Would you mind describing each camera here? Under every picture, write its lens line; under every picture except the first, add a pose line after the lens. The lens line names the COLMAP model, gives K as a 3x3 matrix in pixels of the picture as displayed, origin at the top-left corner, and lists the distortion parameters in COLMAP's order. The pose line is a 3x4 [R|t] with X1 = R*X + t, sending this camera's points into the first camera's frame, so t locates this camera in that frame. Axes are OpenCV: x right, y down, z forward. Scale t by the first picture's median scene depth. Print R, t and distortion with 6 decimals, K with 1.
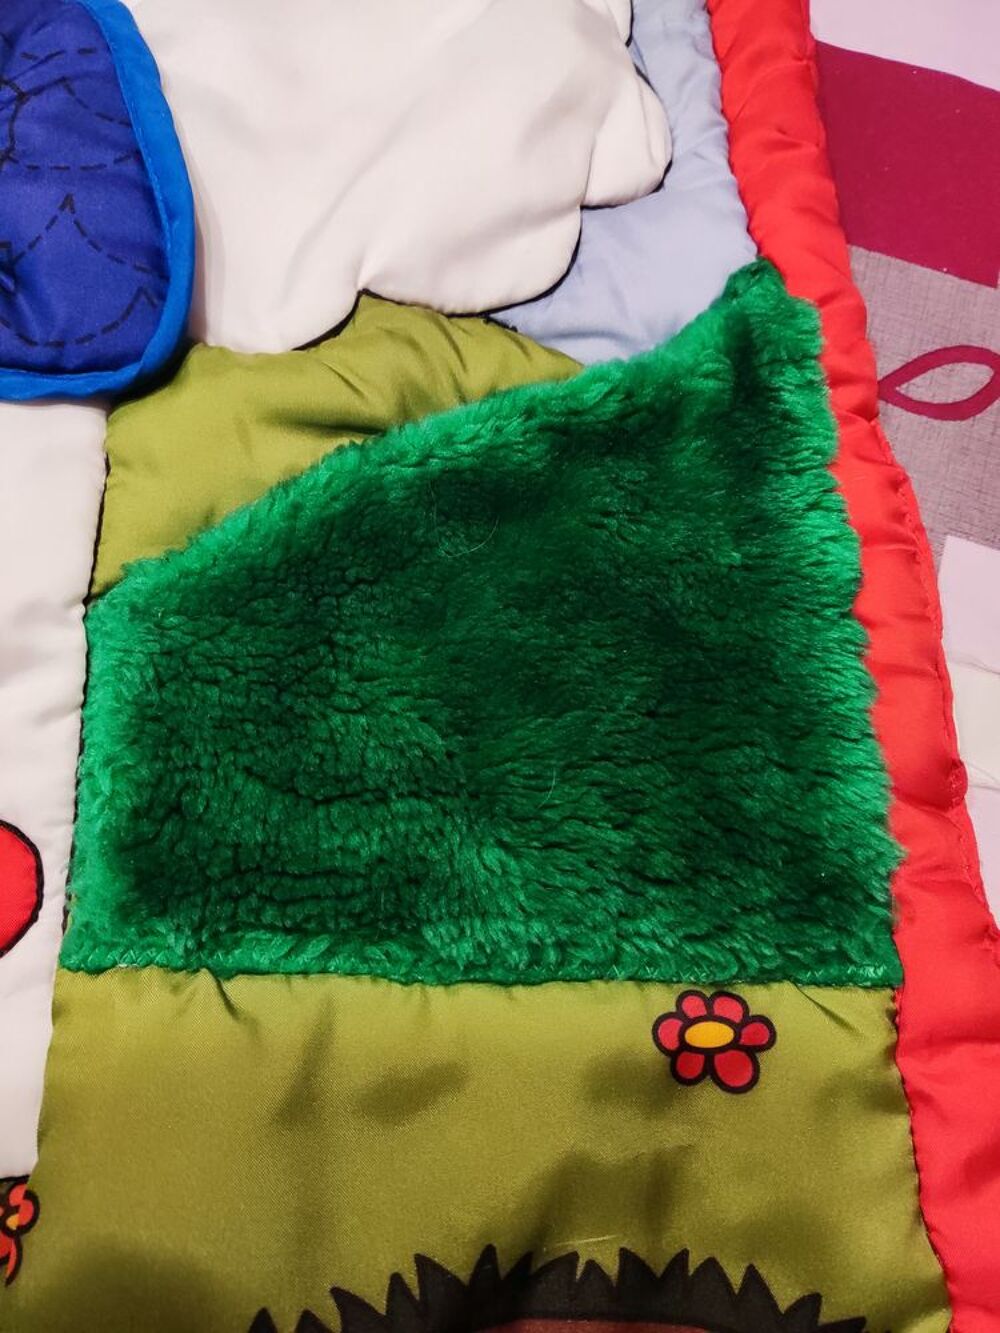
lens RADIAL K [[1001.5, 0, 500.0], [0, 1001.5, 666.5], [0, 0, 1]] dist [0.027495, -0.003710]
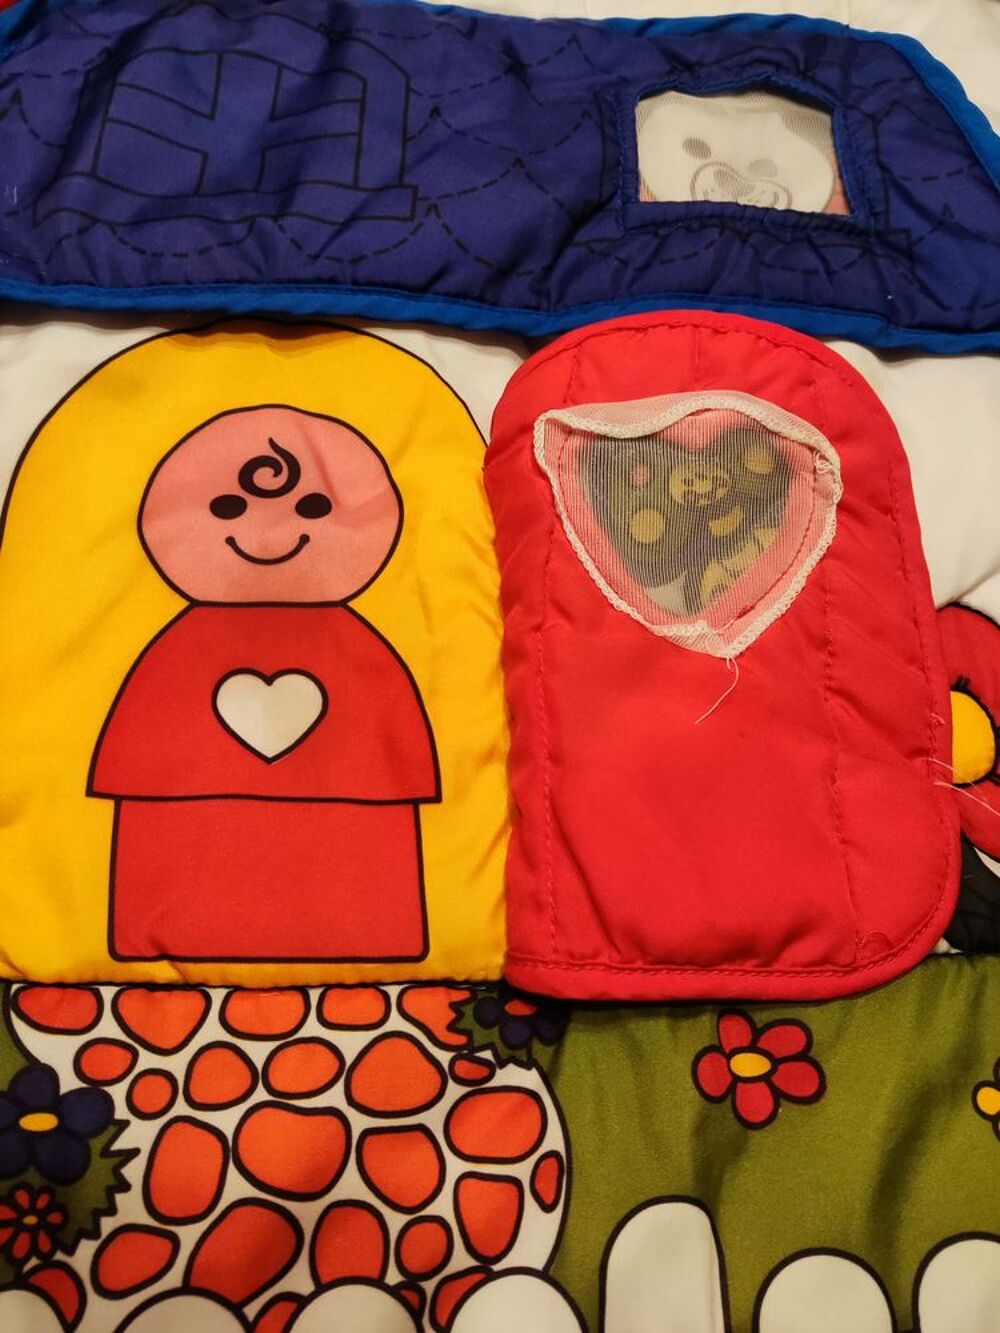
lens RADIAL K [[1002.5, 0, 467.3], [0, 1002.5, 695.3], [0, 0, 1]] dist [-0.015703, -0.006933]
pose [[0.998982, -0.019998, 0.040429, -1.096161], [0.021380, 0.999191, -0.034058, 0.170802], [-0.039715, 0.034888, 0.998602, -0.150000]]
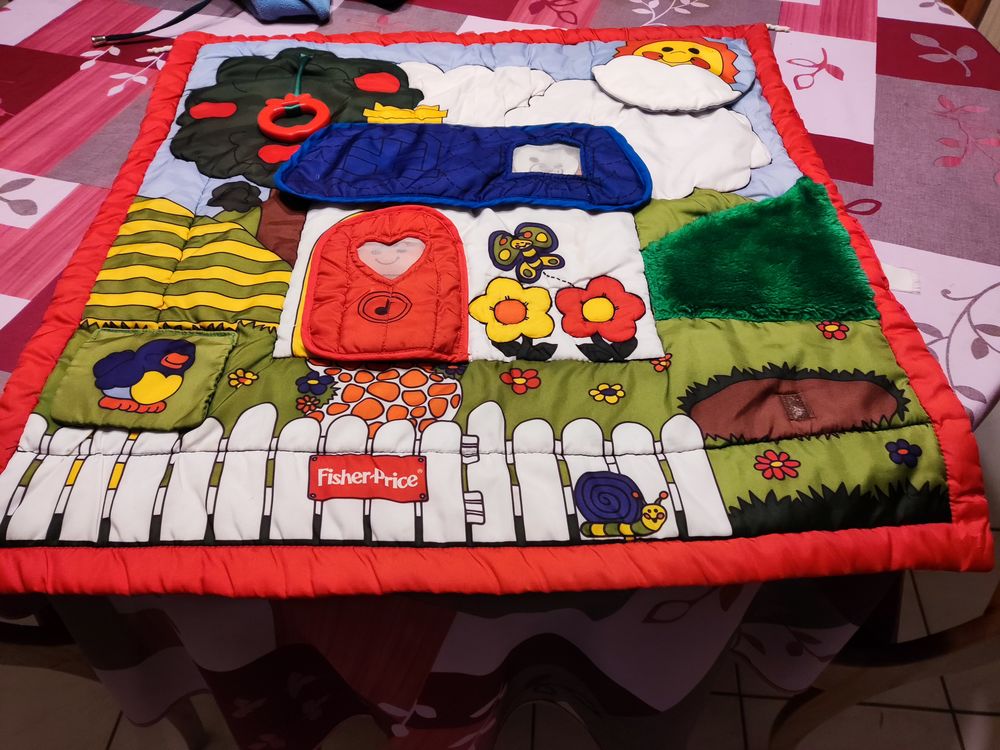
lens RADIAL K [[751.3, 0, 500.0], [0, 751.3, 375.0], [0, 0, 1]] dist [0.027495, -0.003710]
pose [[0.999175, -0.022930, -0.033534, -0.793805], [0.009478, 0.934270, -0.356439, 1.276876], [0.039503, 0.355827, 0.933717, -1.380438]]
